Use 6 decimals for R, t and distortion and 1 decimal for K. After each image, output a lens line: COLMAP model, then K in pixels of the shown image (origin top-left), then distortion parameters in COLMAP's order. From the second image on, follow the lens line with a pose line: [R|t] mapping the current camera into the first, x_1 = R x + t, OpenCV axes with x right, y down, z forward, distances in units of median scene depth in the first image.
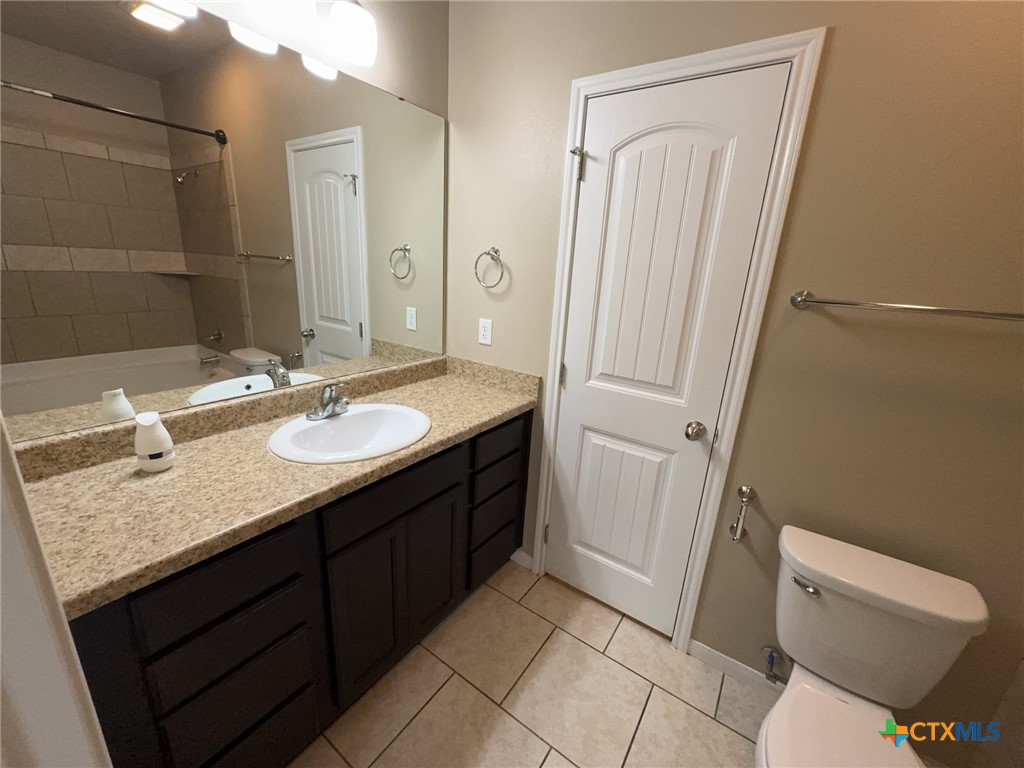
lens RADIAL K [[409.8, 0, 510.9], [0, 409.8, 384.6], [0, 0, 1]] dist [-0.002693, 0.000100]
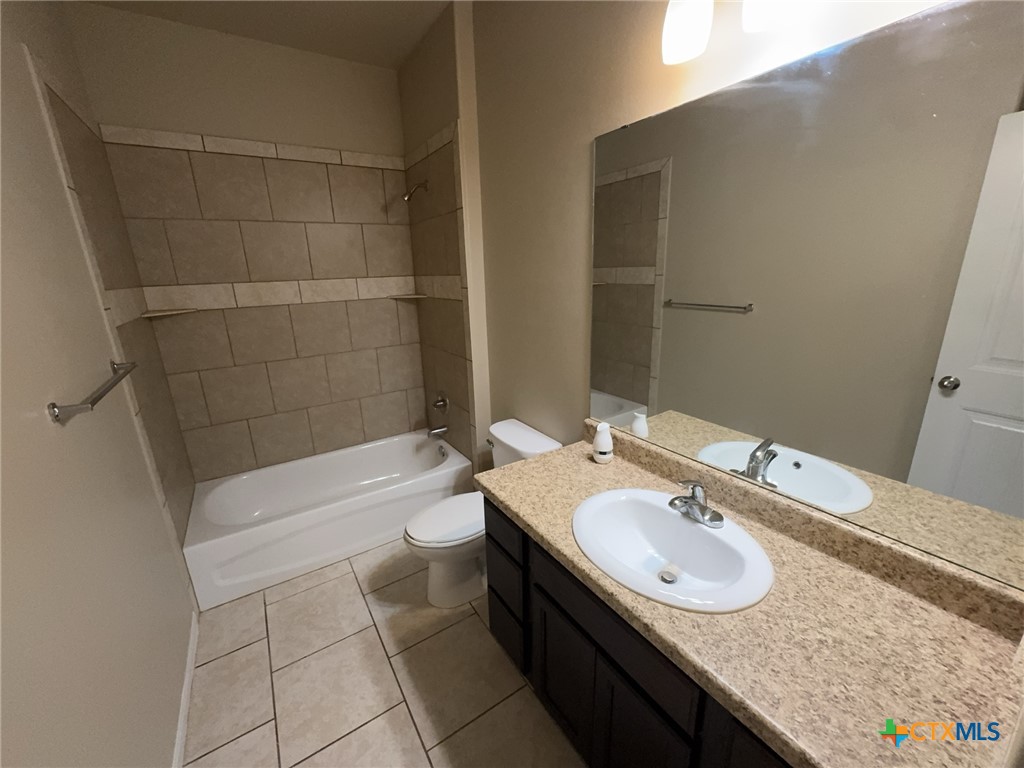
lens RADIAL K [[409.8, 0, 510.9], [0, 409.8, 384.6], [0, 0, 1]] dist [-0.002693, 0.000100]
pose [[-0.373945, 0.198815, -0.905890, 0.412812], [-0.251334, 0.918481, 0.305327, -0.363764], [0.892747, 0.341856, -0.293493, 1.038703]]
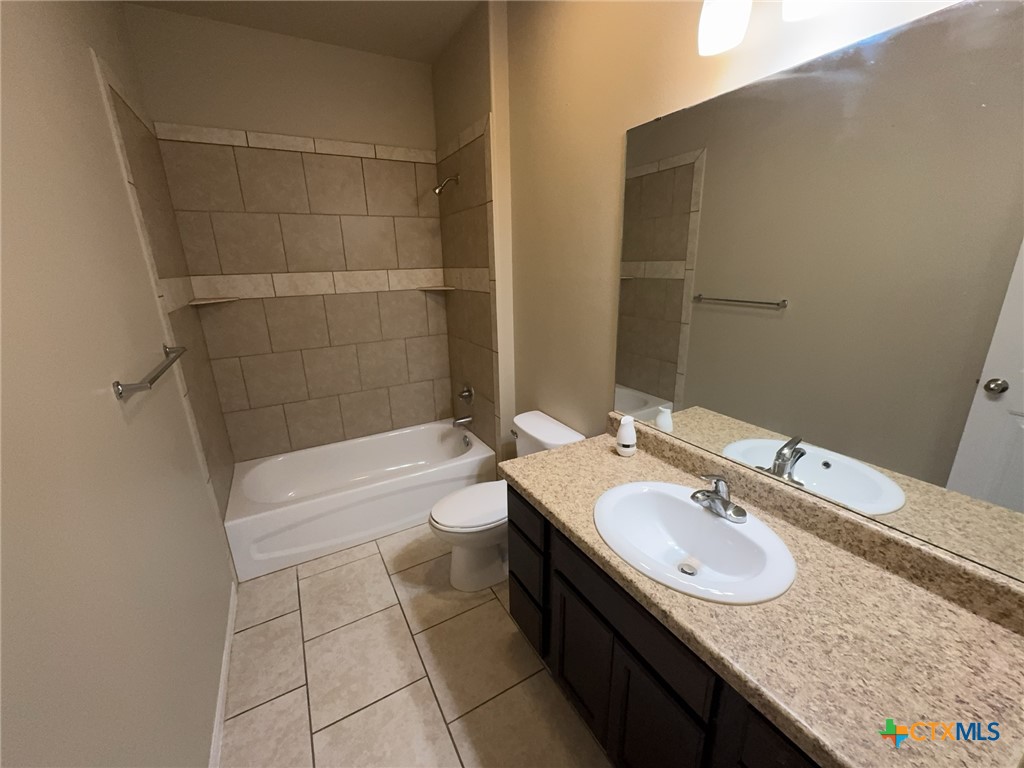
lens RADIAL K [[409.8, 0, 510.9], [0, 409.8, 384.6], [0, 0, 1]] dist [-0.002693, 0.000100]
pose [[-0.430332, 0.202607, -0.879639, 0.439448], [-0.255323, 0.907370, 0.333902, -0.362242], [0.865808, 0.368281, -0.338740, 1.044198]]
